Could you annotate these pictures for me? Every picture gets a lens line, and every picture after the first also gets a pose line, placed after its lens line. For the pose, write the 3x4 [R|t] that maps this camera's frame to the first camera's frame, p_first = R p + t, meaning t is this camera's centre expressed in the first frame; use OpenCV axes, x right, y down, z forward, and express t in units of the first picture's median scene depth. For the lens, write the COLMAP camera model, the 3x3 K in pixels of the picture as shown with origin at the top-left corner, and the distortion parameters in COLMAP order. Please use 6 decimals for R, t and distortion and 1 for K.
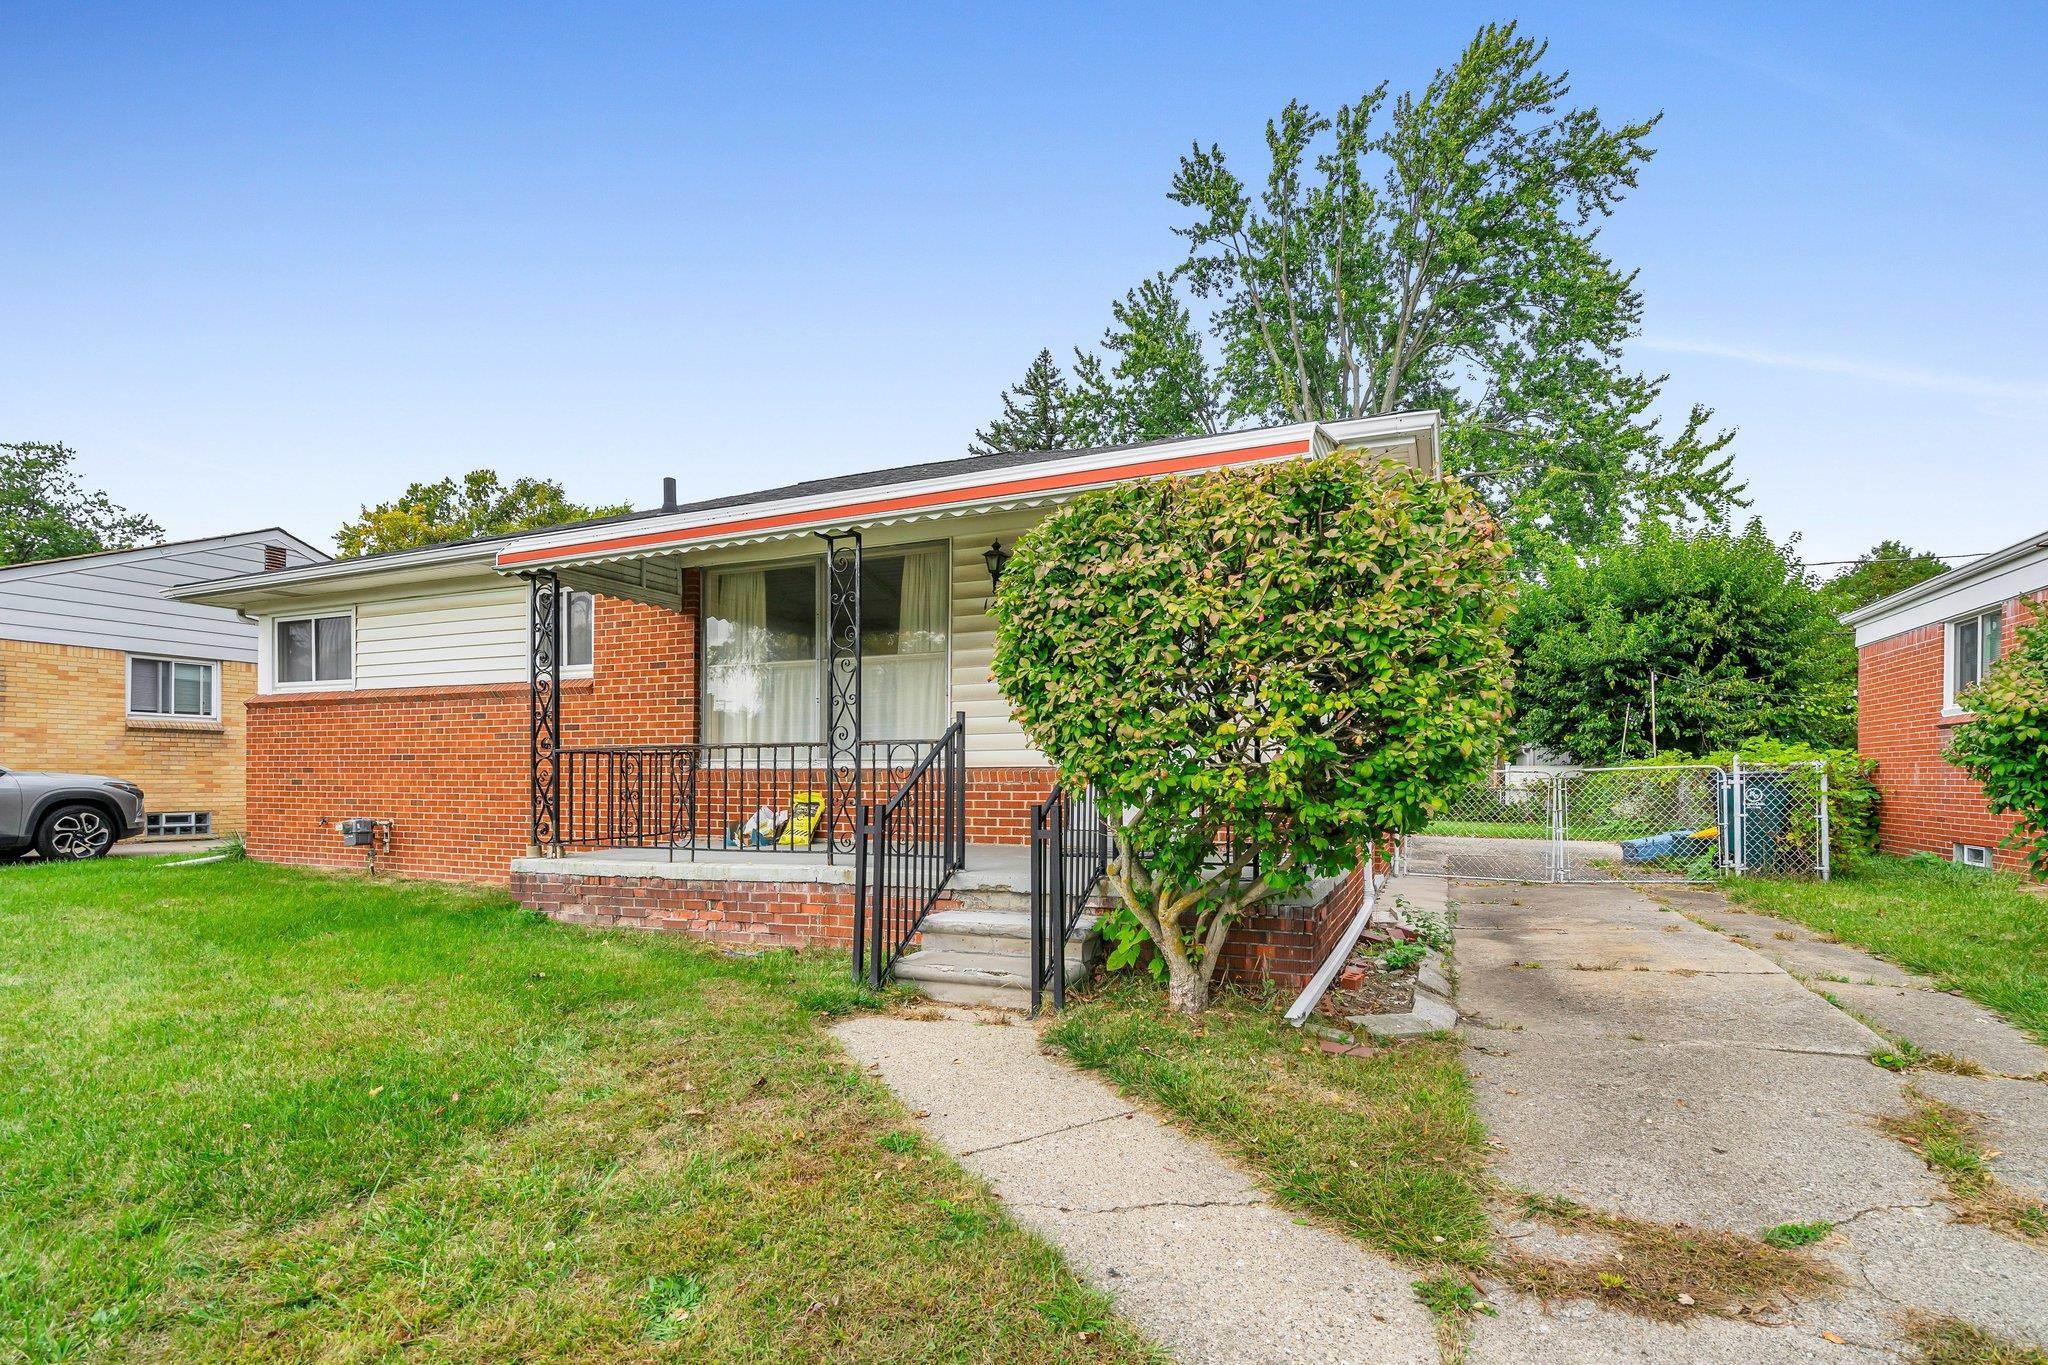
lens RADIAL K [[964.8, 0, 1016.5], [0, 964.8, 803.4], [0, 0, 1]] dist [-0.000778, 0.002316]
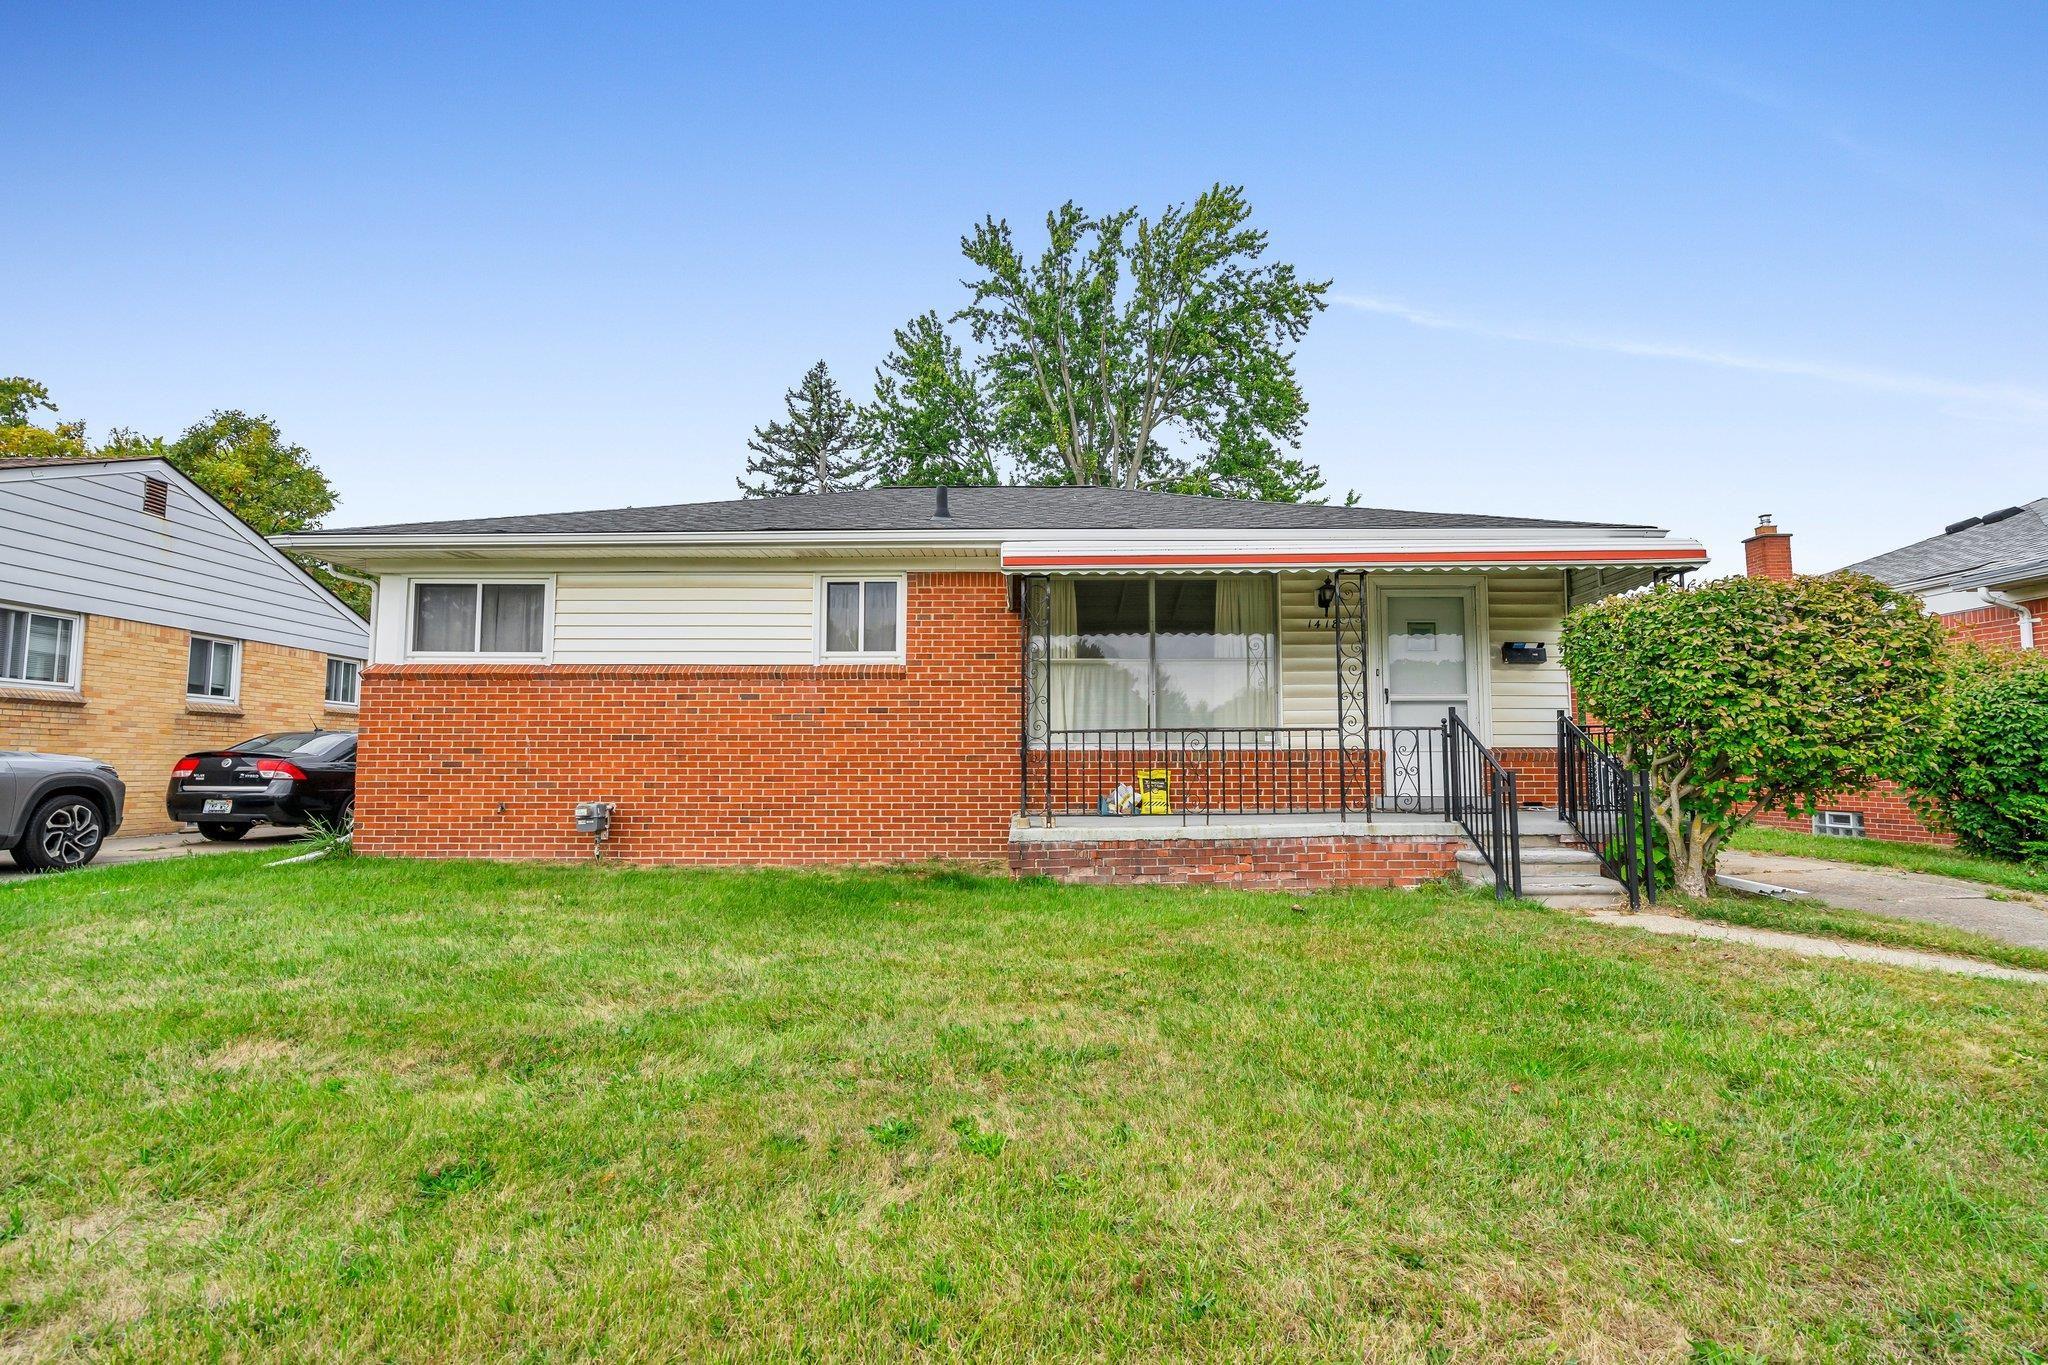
lens RADIAL K [[964.8, 0, 1017.2], [0, 964.8, 700.5], [0, 0, 1]] dist [-0.000778, 0.002316]
pose [[0.918835, 0.028611, 0.393604, -0.414938], [0.012200, 0.994832, -0.100795, 0.009923], [-0.394454, 0.097416, 0.913738, -0.008860]]
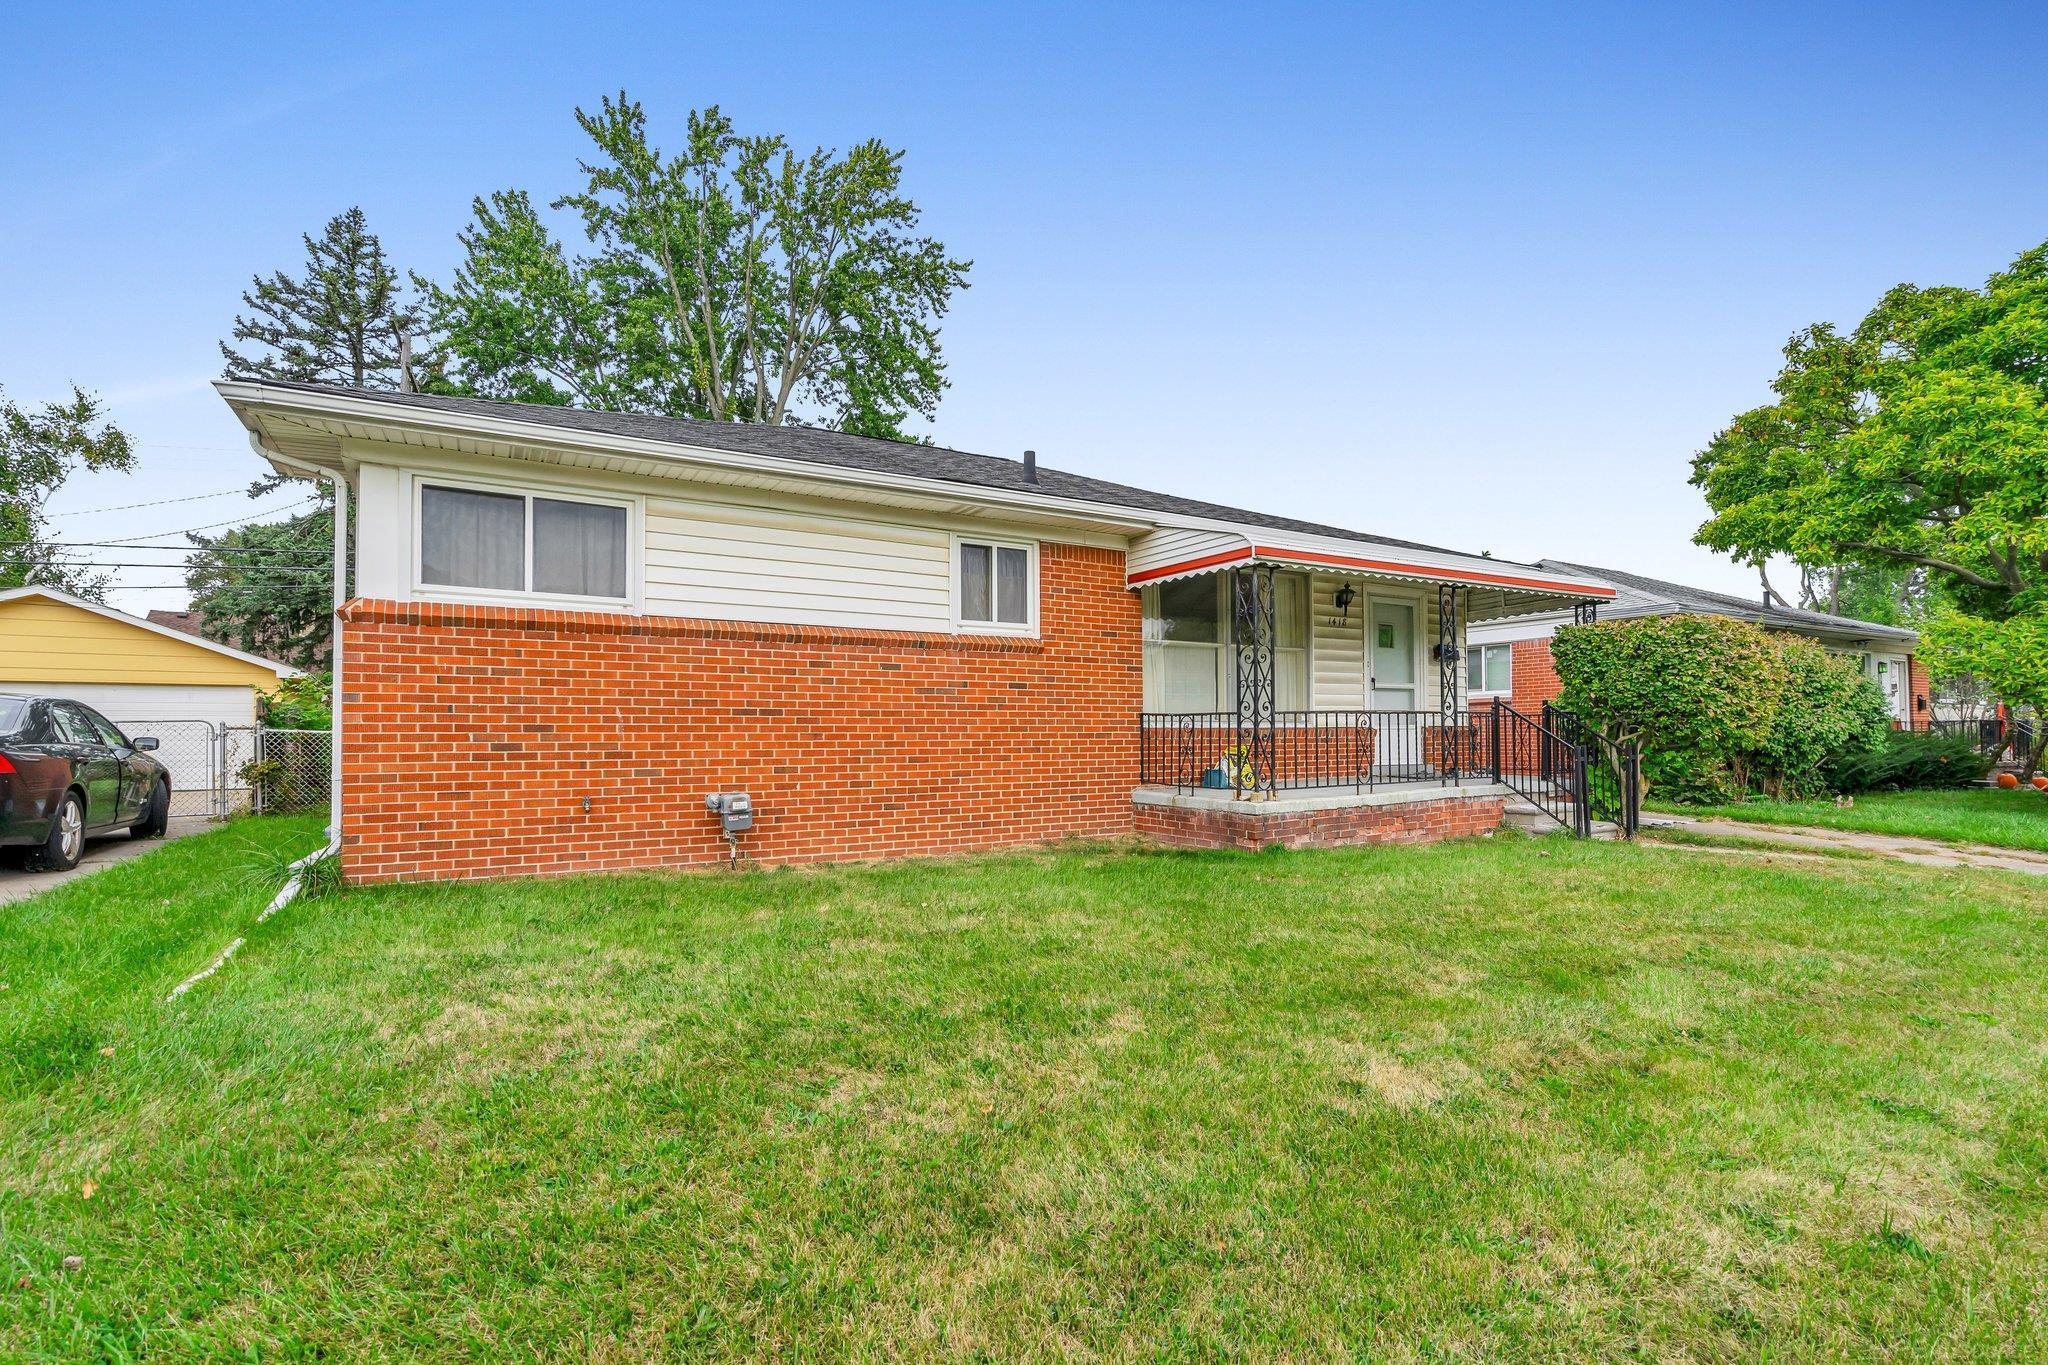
lens RADIAL K [[964.8, 0, 1035.5], [0, 964.8, 733.7], [0, 0, 1]] dist [-0.000778, 0.002316]
pose [[0.570676, -0.000099, 0.821175, -0.714904], [0.031245, 0.999278, -0.021594, -0.004449], [-0.820581, 0.037981, 0.570267, 0.238652]]
